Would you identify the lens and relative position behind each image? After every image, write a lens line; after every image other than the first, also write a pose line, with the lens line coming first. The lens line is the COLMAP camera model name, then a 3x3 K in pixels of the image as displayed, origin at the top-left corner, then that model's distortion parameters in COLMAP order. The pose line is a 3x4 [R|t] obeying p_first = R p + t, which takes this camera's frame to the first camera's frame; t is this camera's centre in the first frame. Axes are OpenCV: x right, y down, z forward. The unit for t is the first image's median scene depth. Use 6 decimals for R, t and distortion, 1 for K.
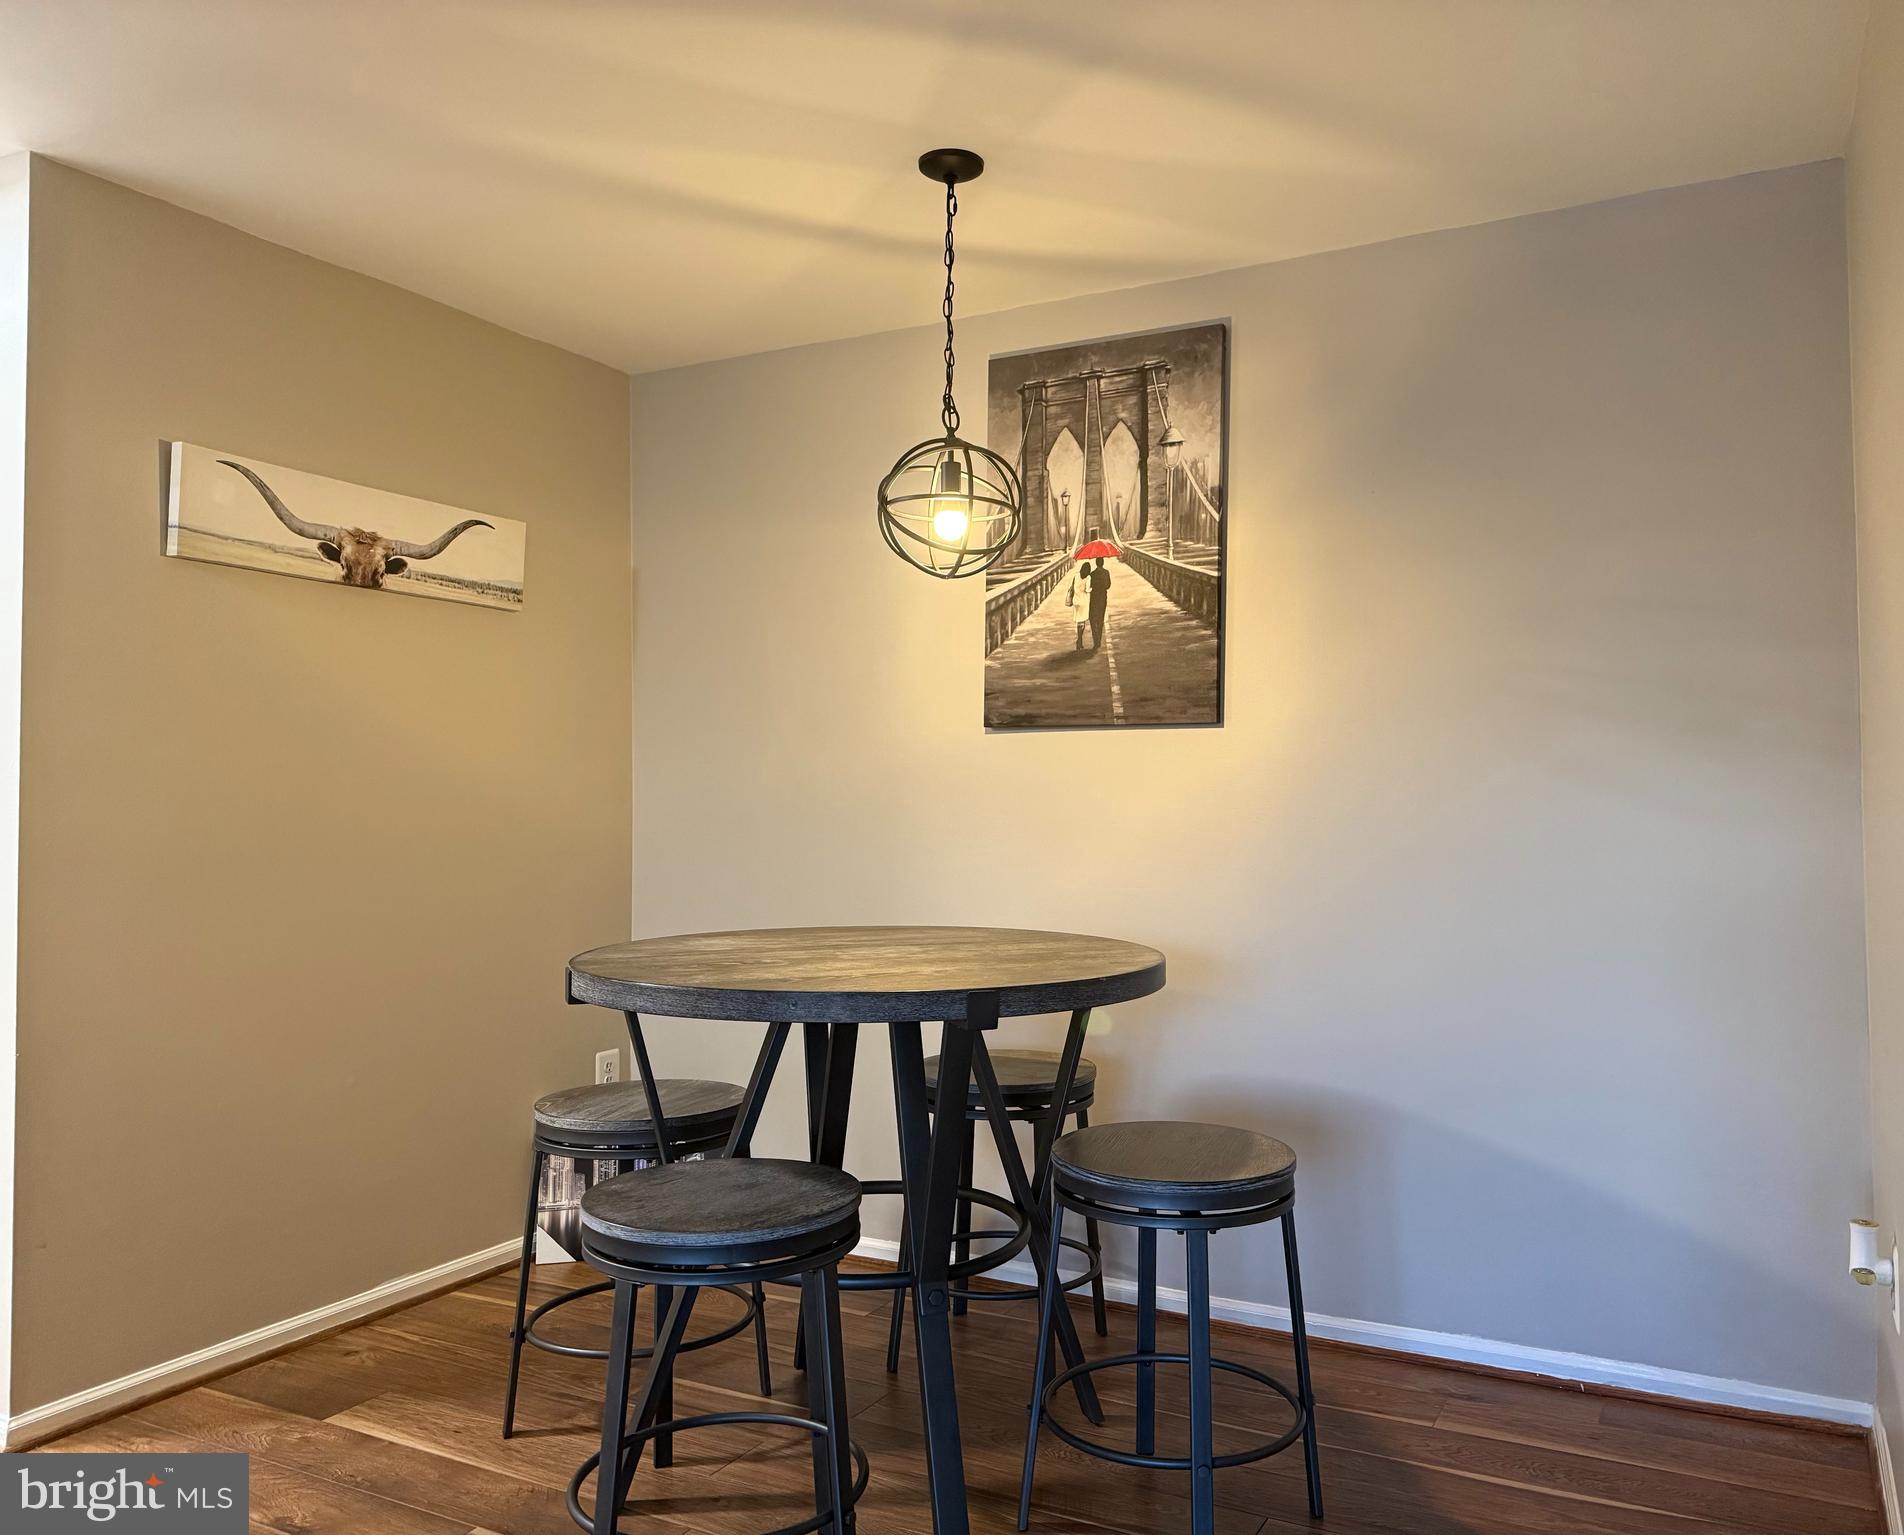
lens RADIAL K [[1489.3, 0, 951.7], [0, 1489.3, 767.5], [0, 0, 1]] dist [0.001972, 0.008113]
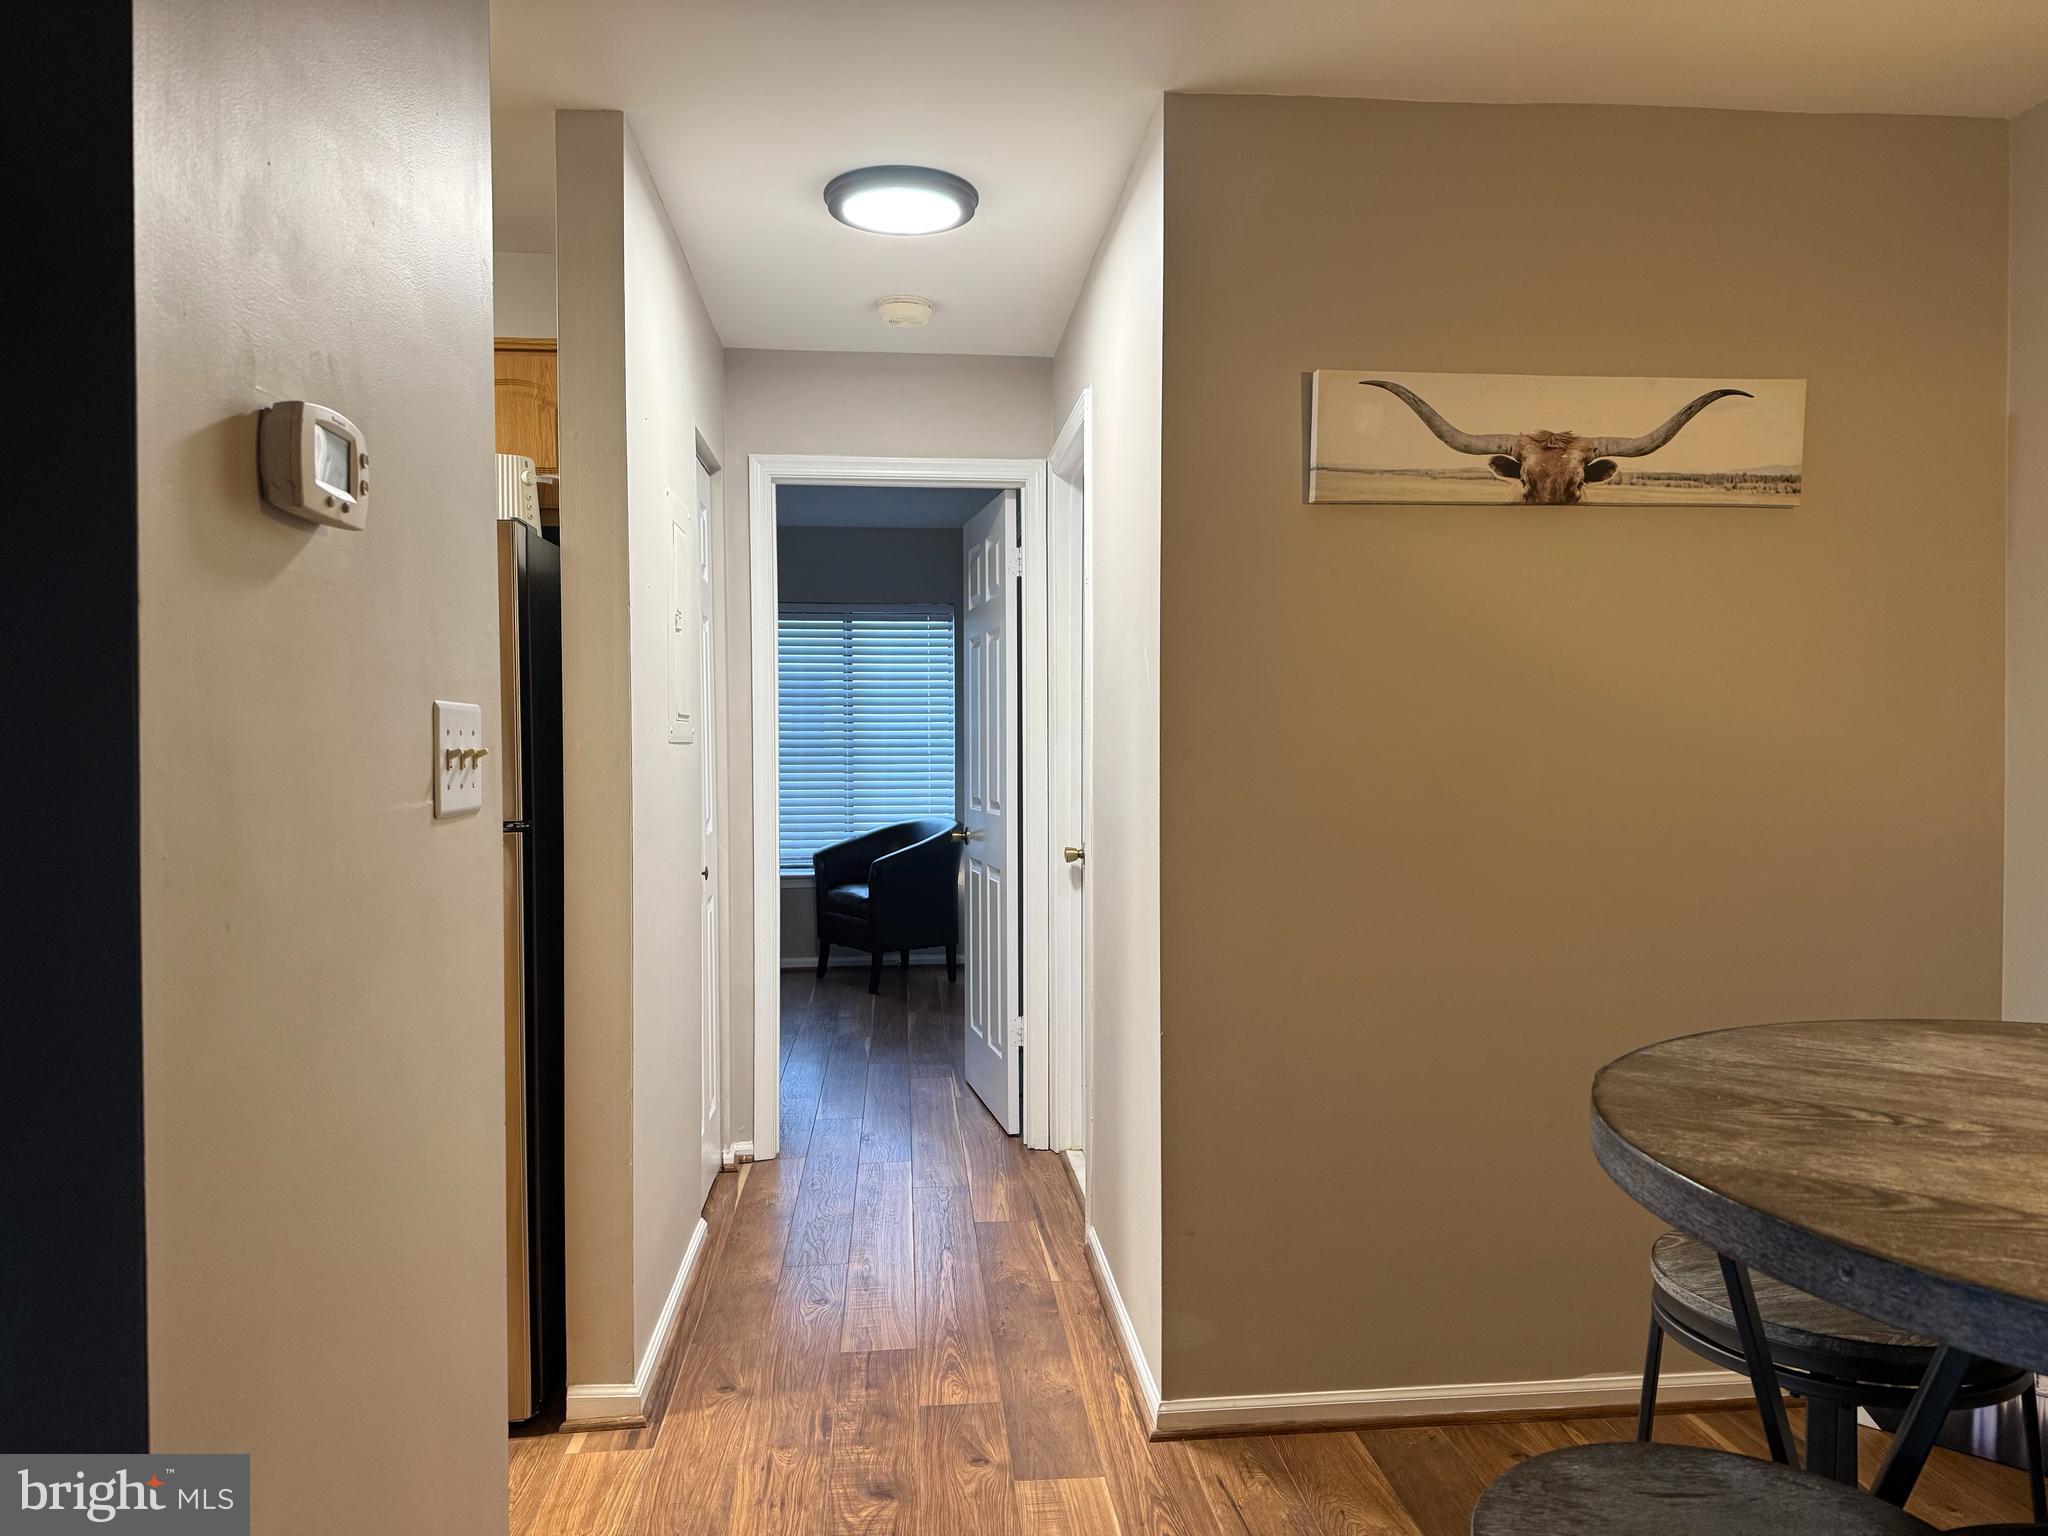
lens RADIAL K [[1452.7, 0, 1024.8], [0, 1452.7, 768.3], [0, 0, 1]] dist [-0.004442, -0.013606]
pose [[0.555297, 0.017056, -0.831477, 0.092224], [0.033840, 0.998498, 0.043082, -0.024091], [0.830963, -0.052060, 0.553886, 0.333717]]
